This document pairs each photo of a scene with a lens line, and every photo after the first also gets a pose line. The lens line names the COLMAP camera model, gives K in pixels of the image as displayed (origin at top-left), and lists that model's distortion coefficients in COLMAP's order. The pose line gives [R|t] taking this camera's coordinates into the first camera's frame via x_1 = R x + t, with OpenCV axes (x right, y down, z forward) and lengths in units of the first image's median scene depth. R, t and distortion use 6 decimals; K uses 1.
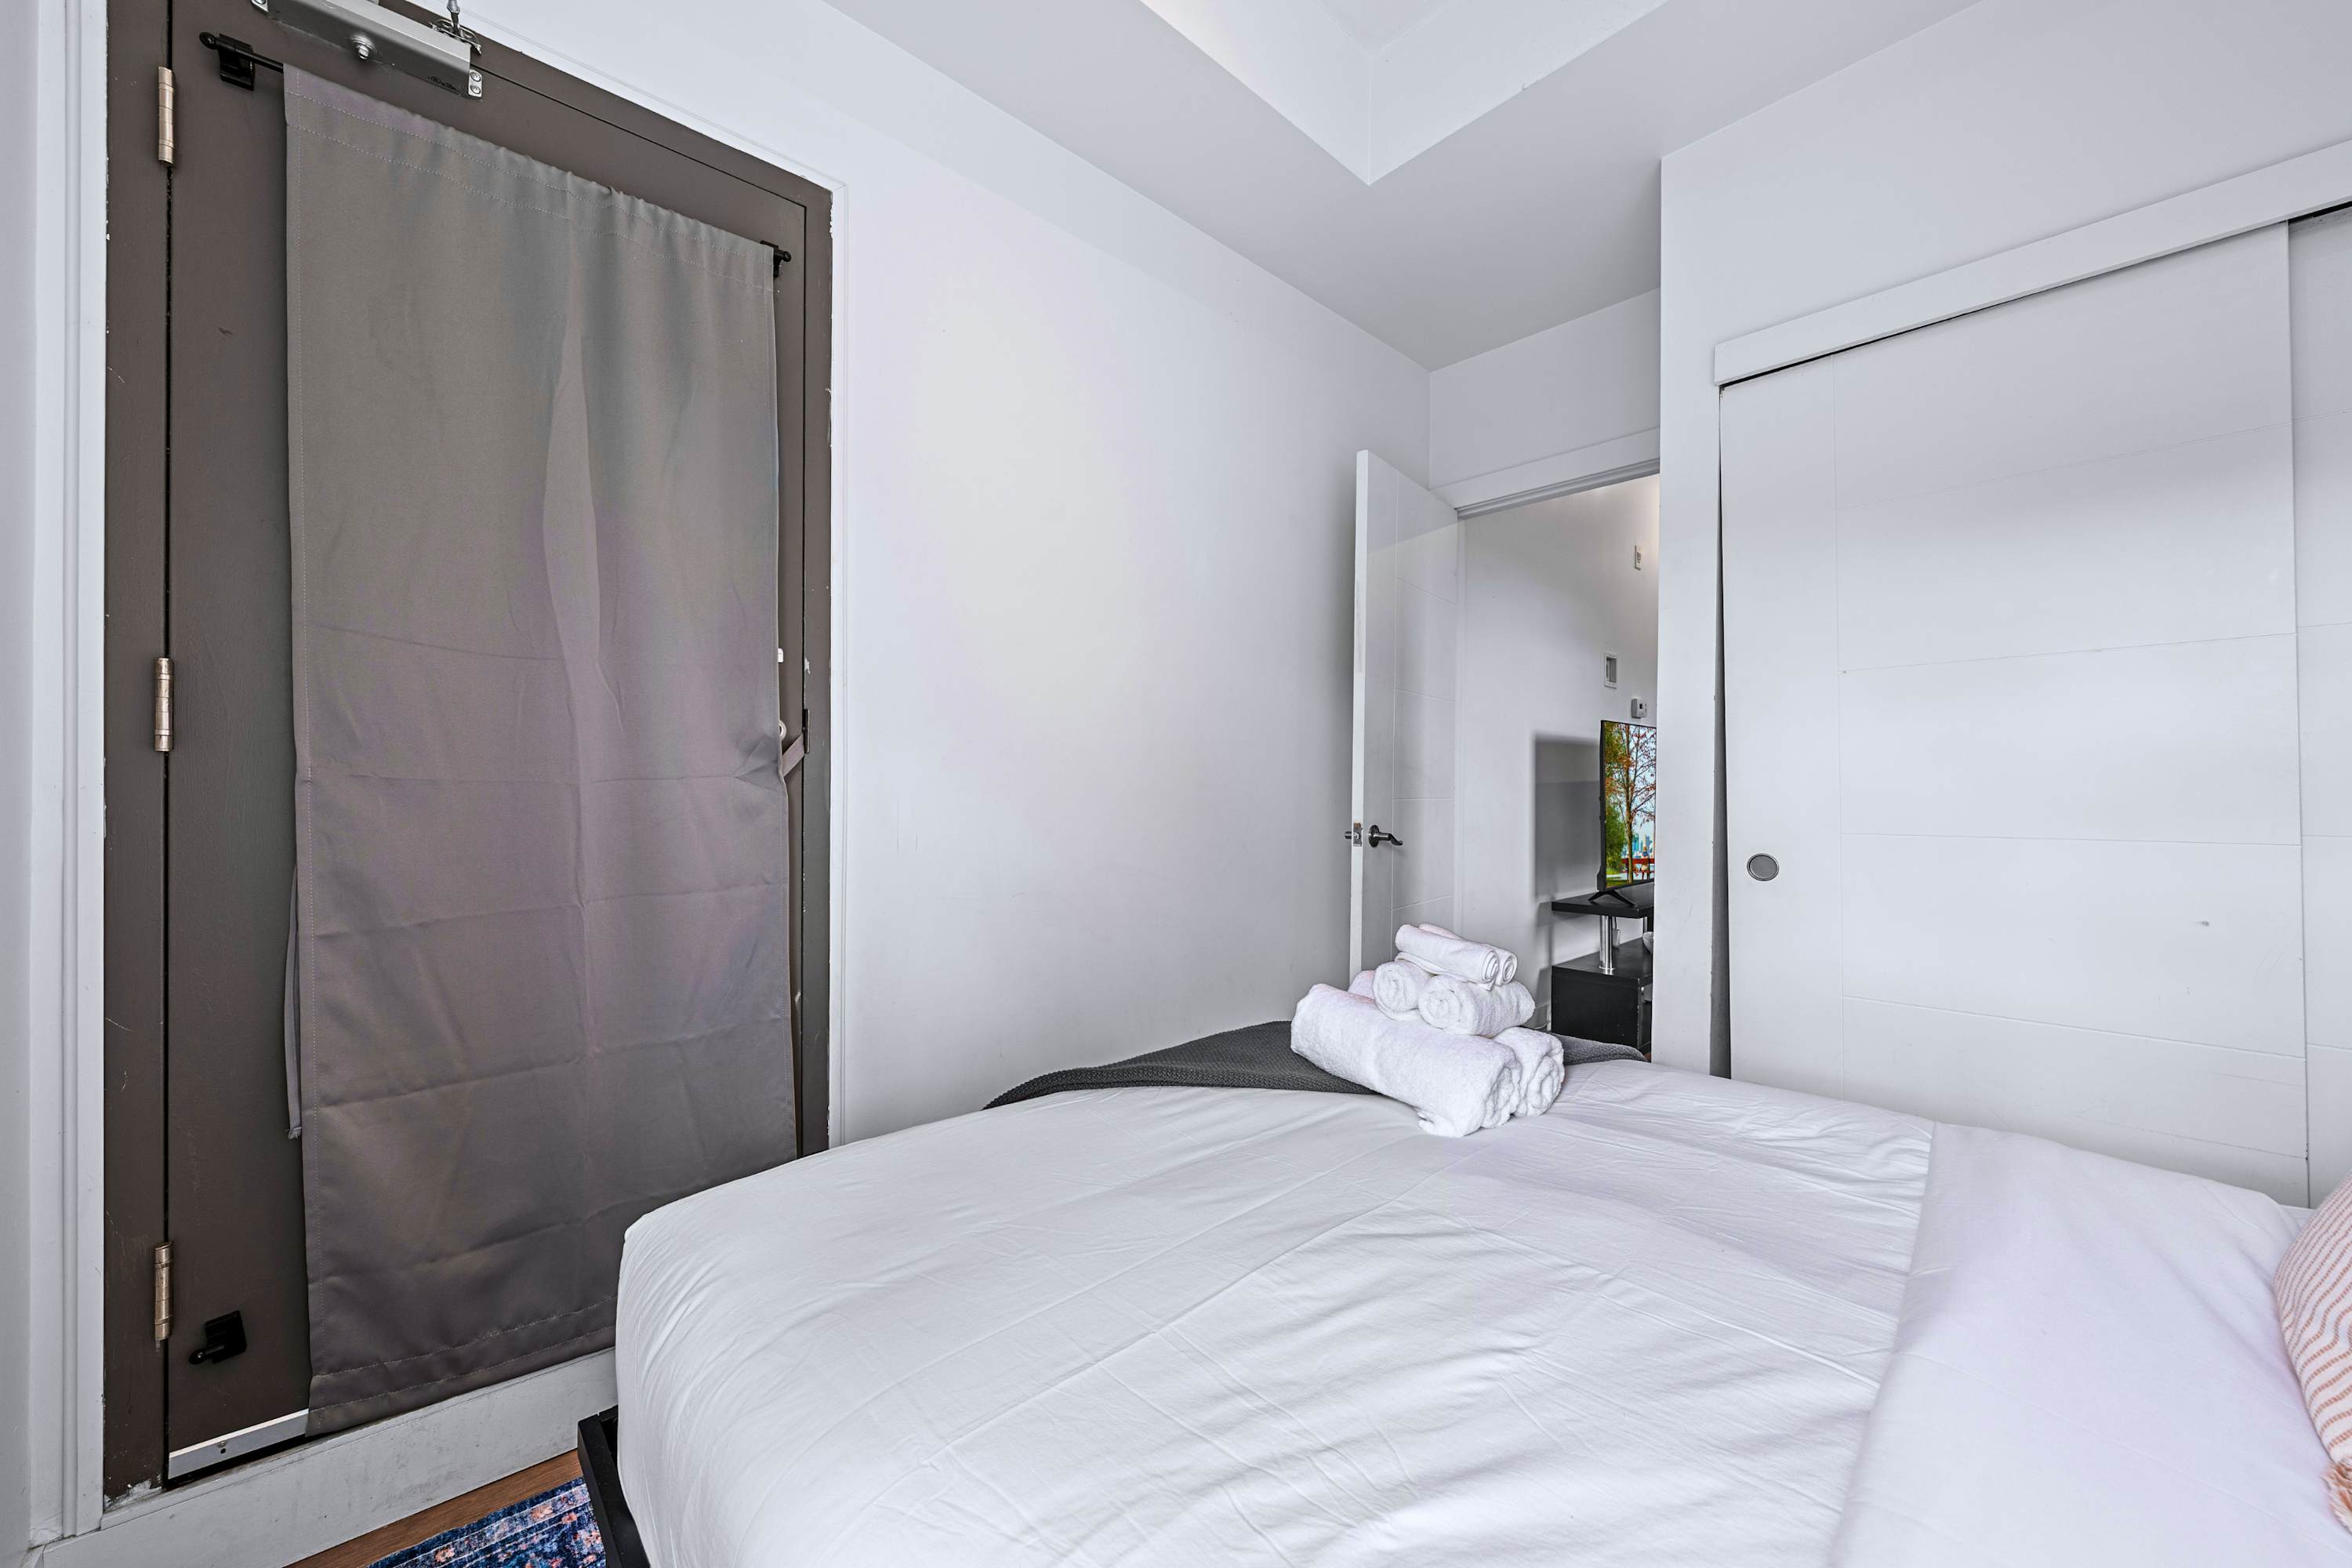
lens RADIAL K [[894.8, 0, 1188.9], [0, 894.8, 771.1], [0, 0, 1]] dist [-0.002258, -0.000537]
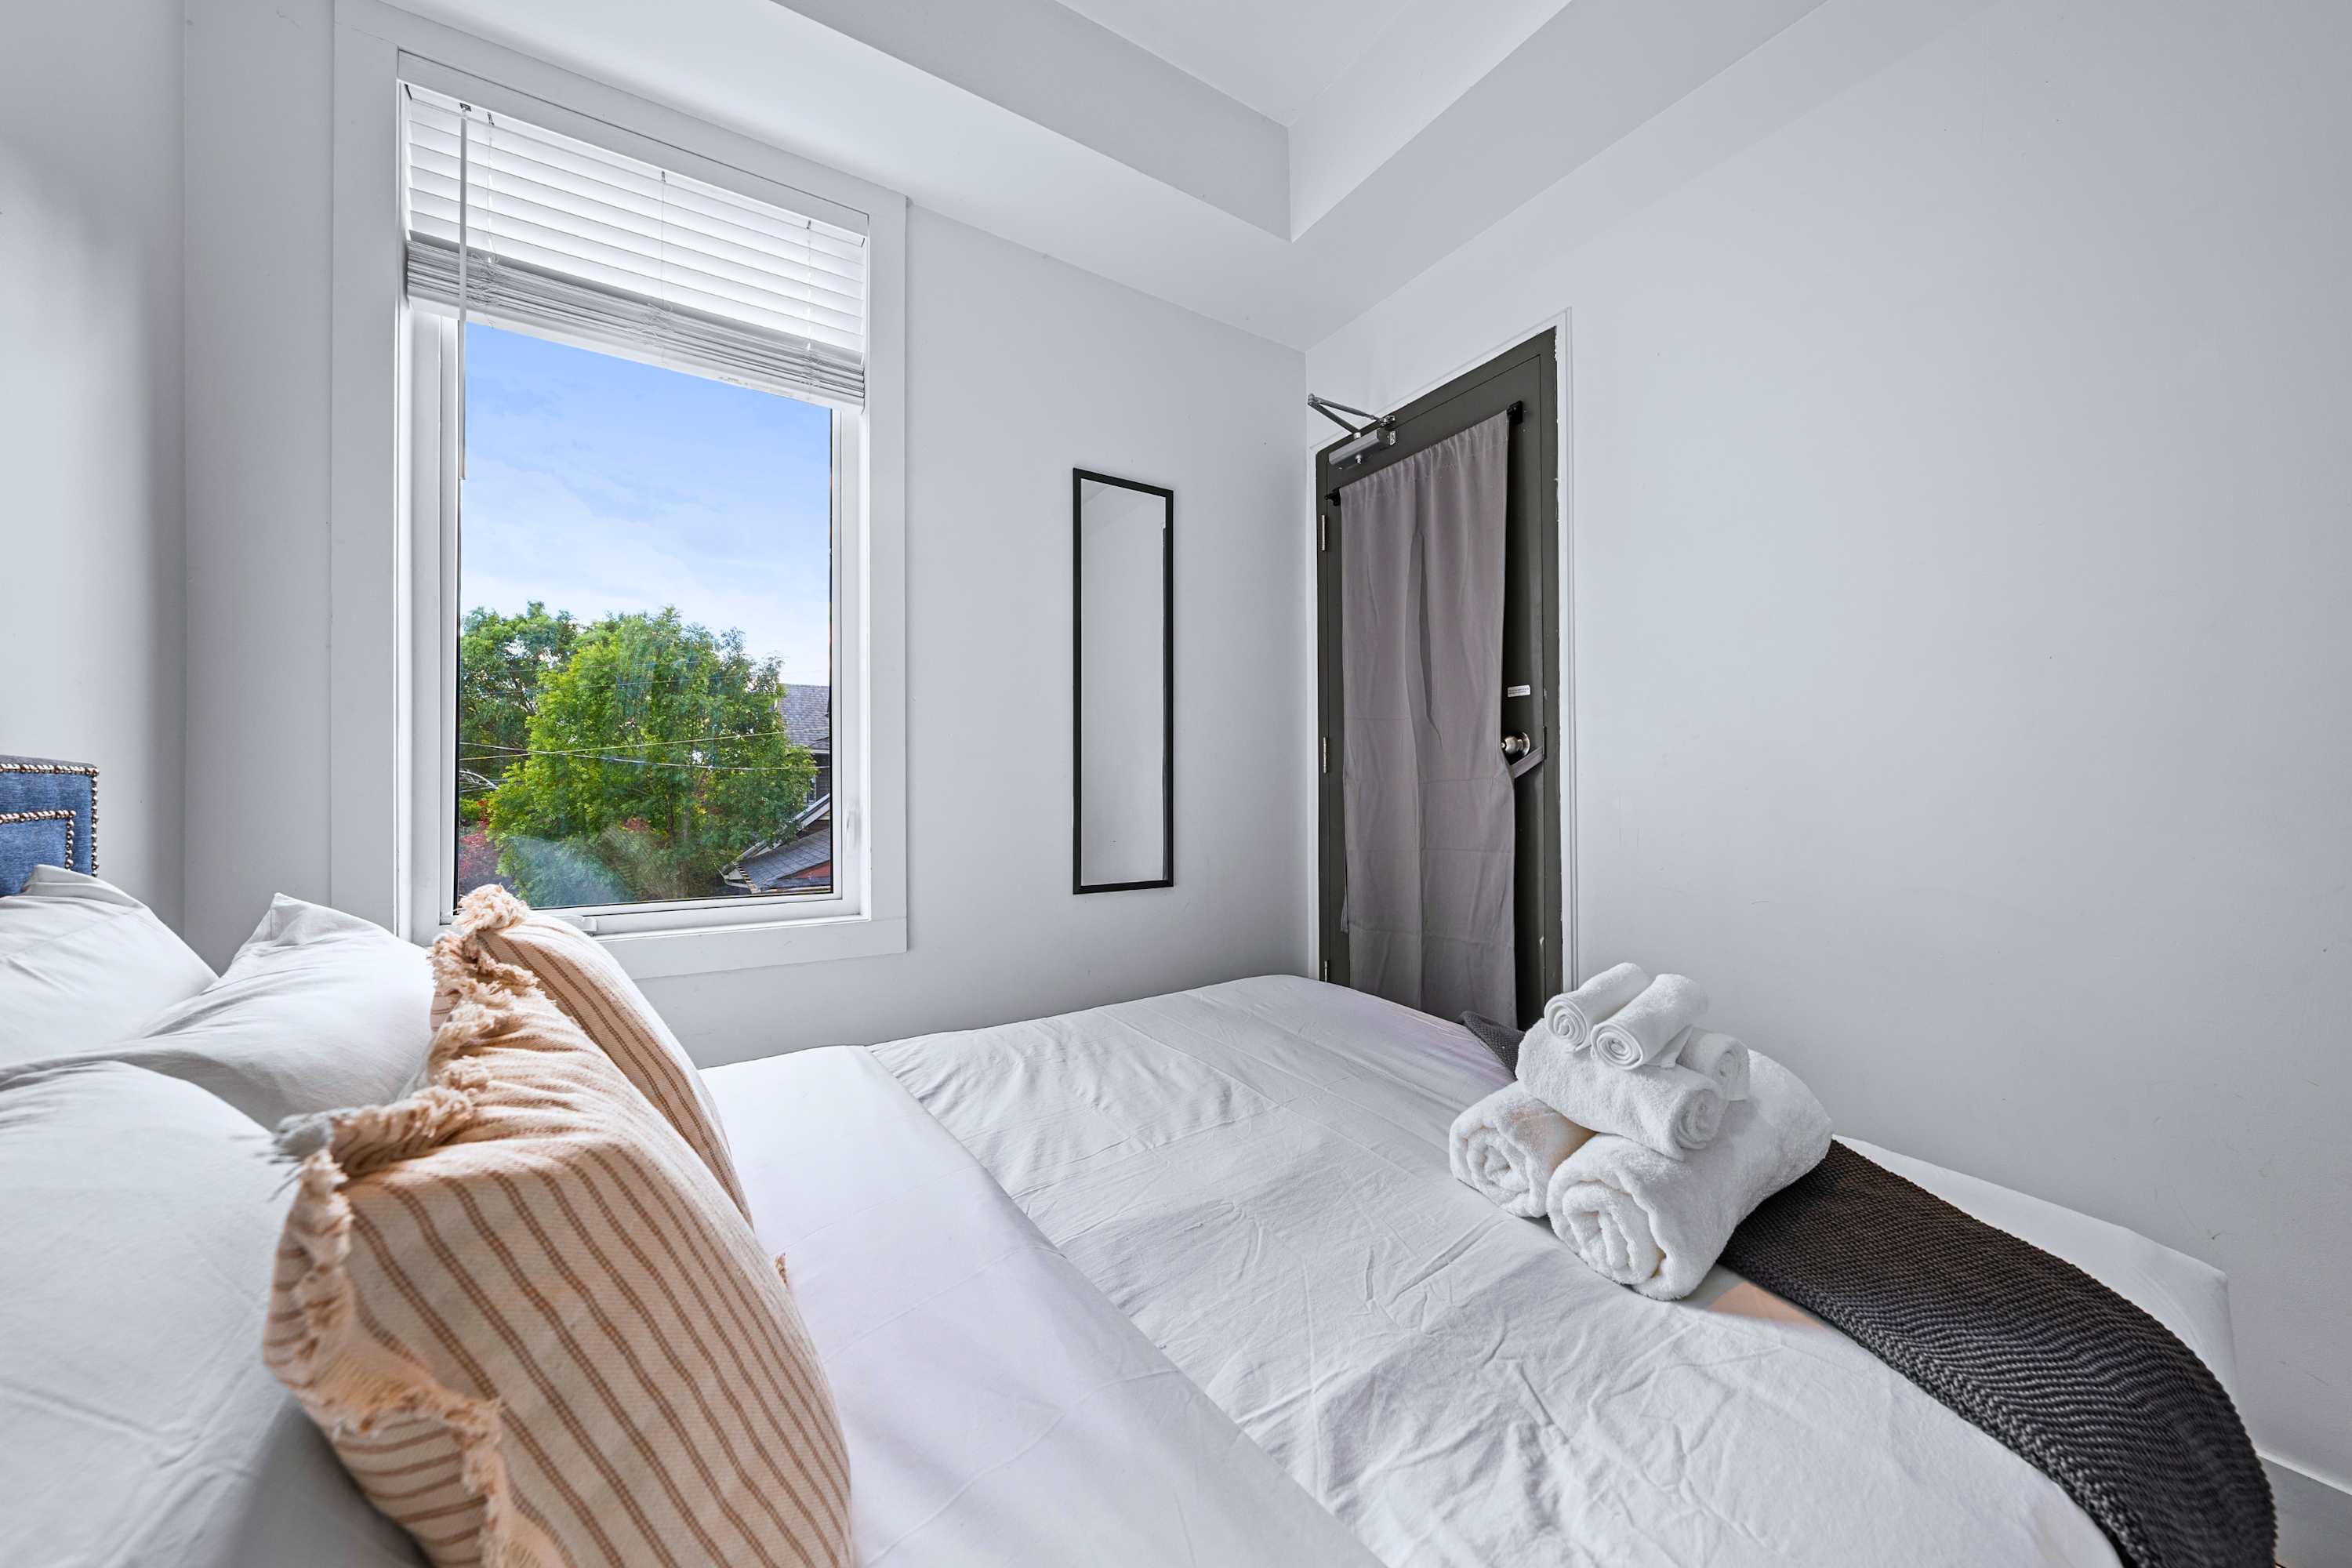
lens RADIAL K [[792.6, 0, 1157.1], [0, 792.6, 792.6], [0, 0, 1]] dist [-0.005476, 0.000073]
pose [[-0.199918, 0.002788, -0.979809, 1.458921], [0.013706, 0.999906, 0.000048, 0.036741], [0.979717, -0.013419, -0.199938, 1.132380]]
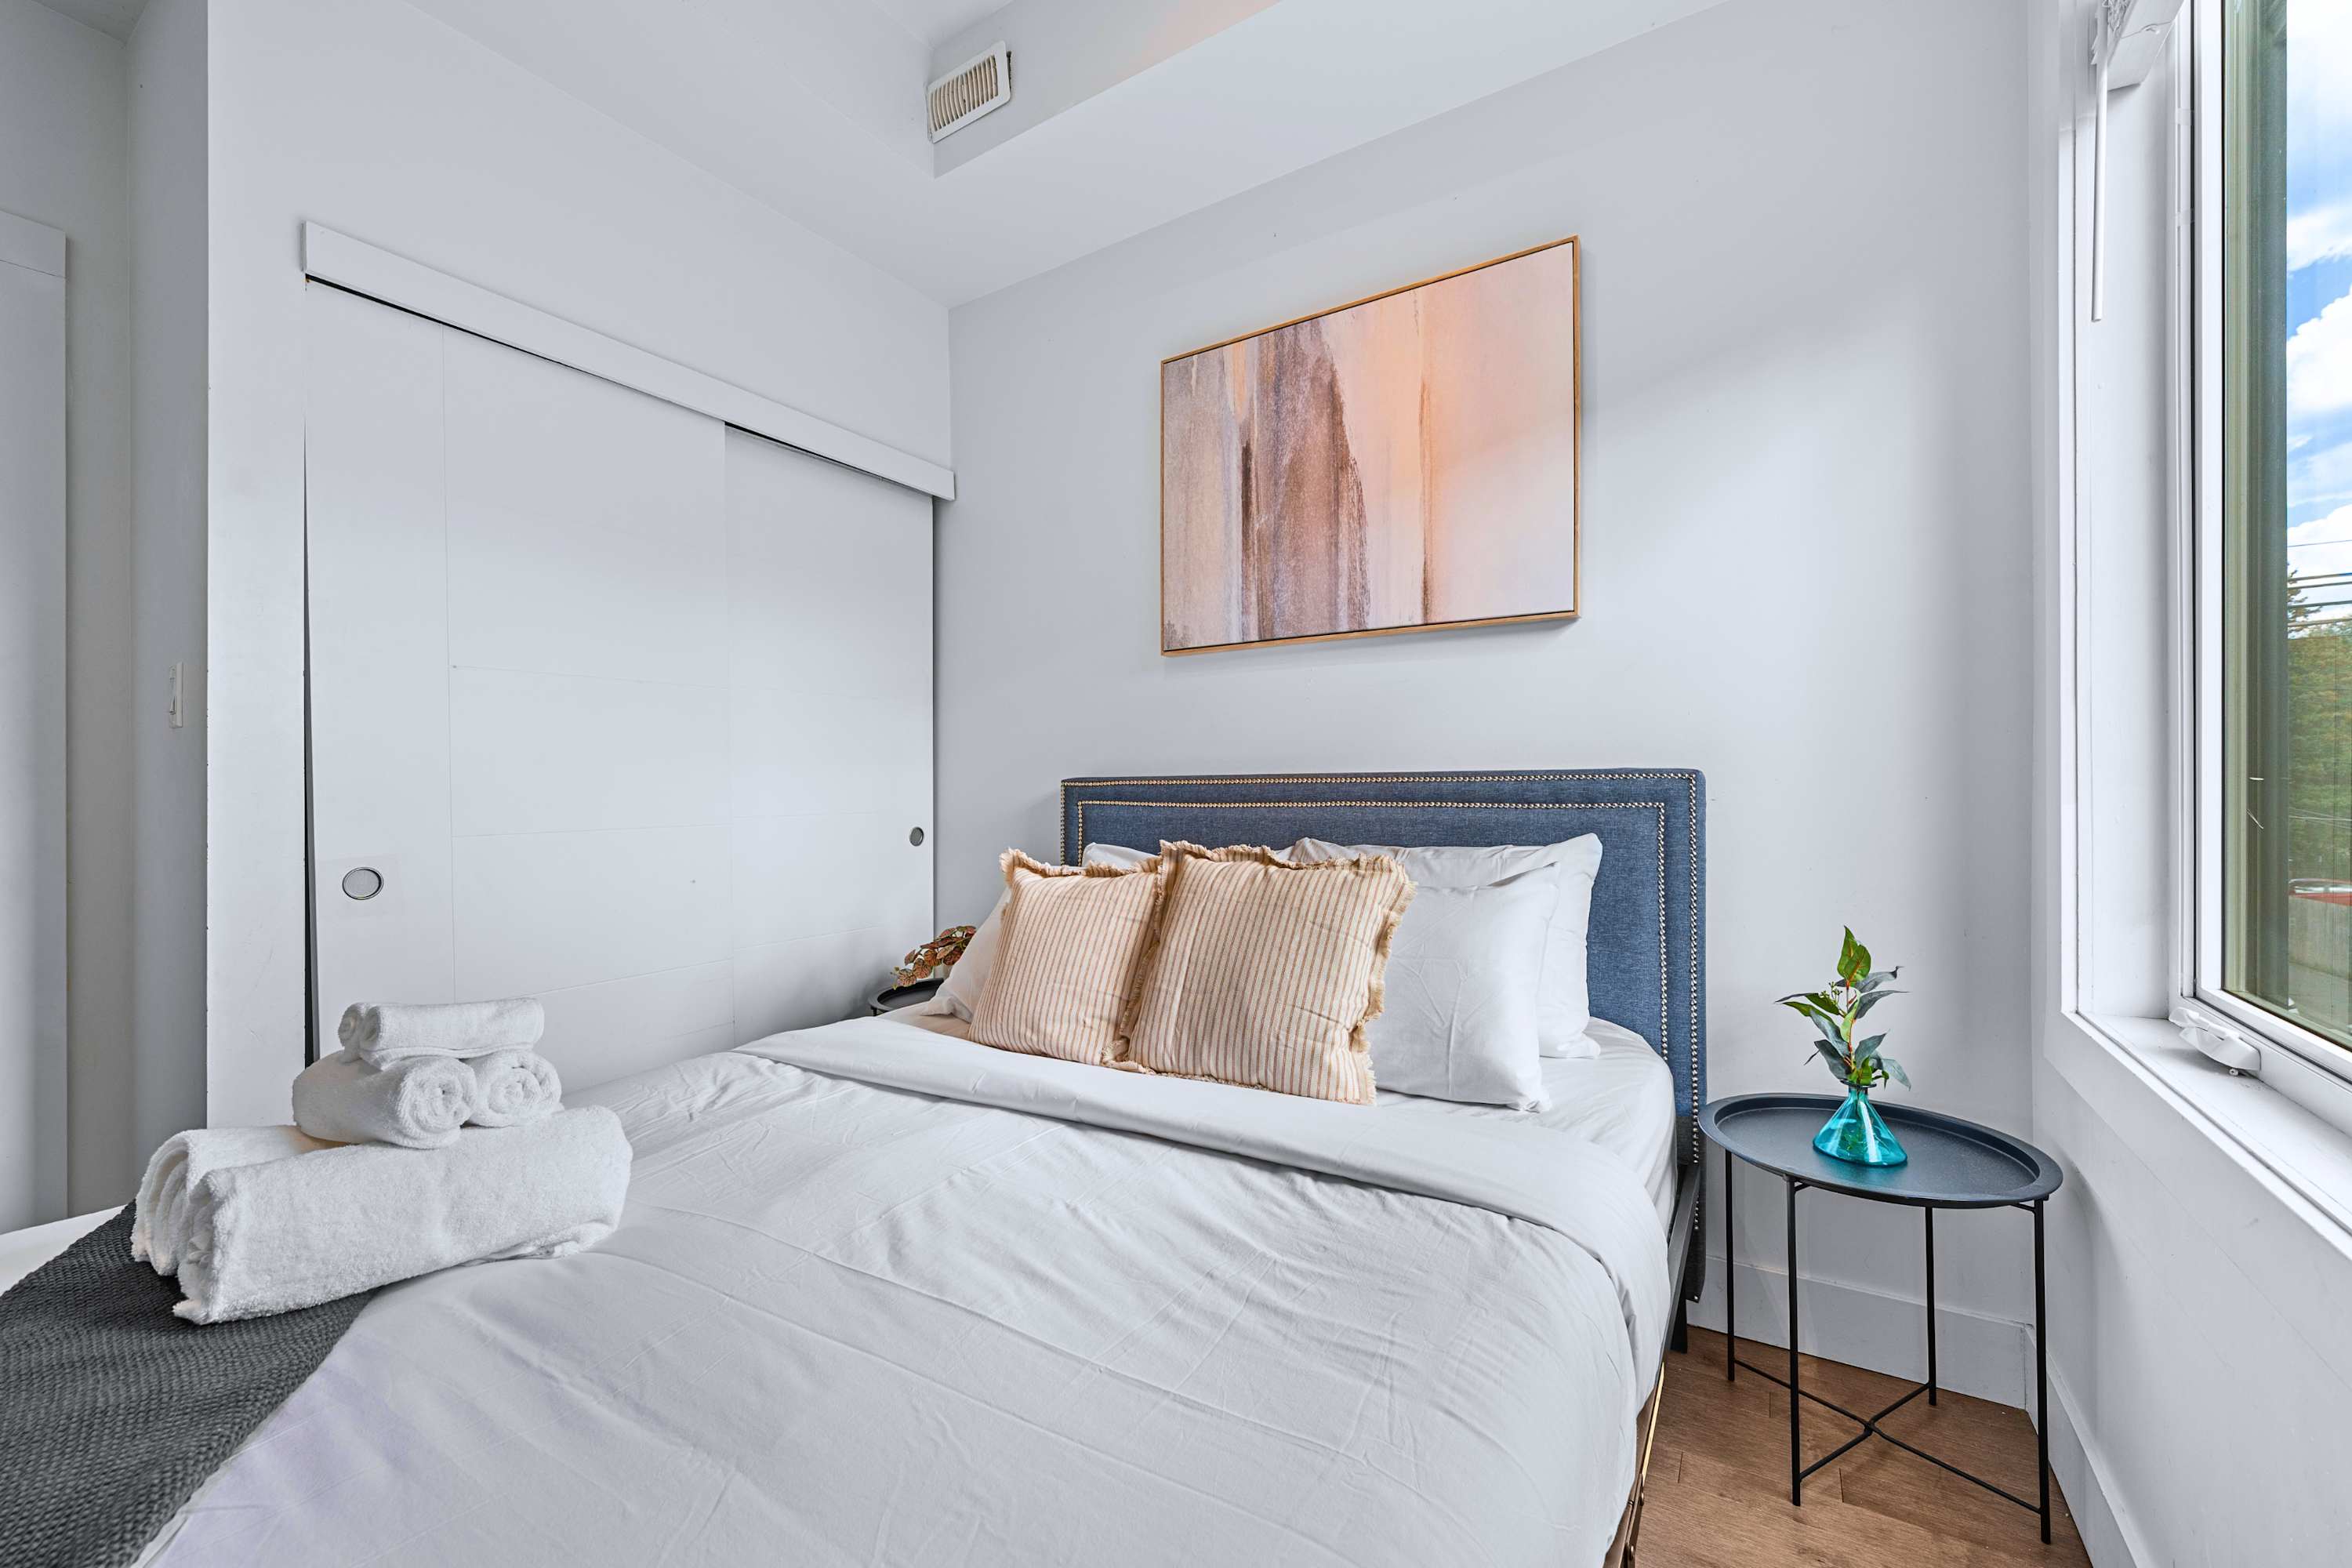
lens RADIAL K [[960.8, 0, 1168.9], [0, 960.8, 784.1], [0, 0, 1]] dist [0.002988, 0.000104]
pose [[-0.249074, 0.002913, 0.968480, -0.823681], [-0.007051, 0.999964, -0.004822, 0.024440], [-0.968459, -0.008030, -0.249044, 0.962900]]
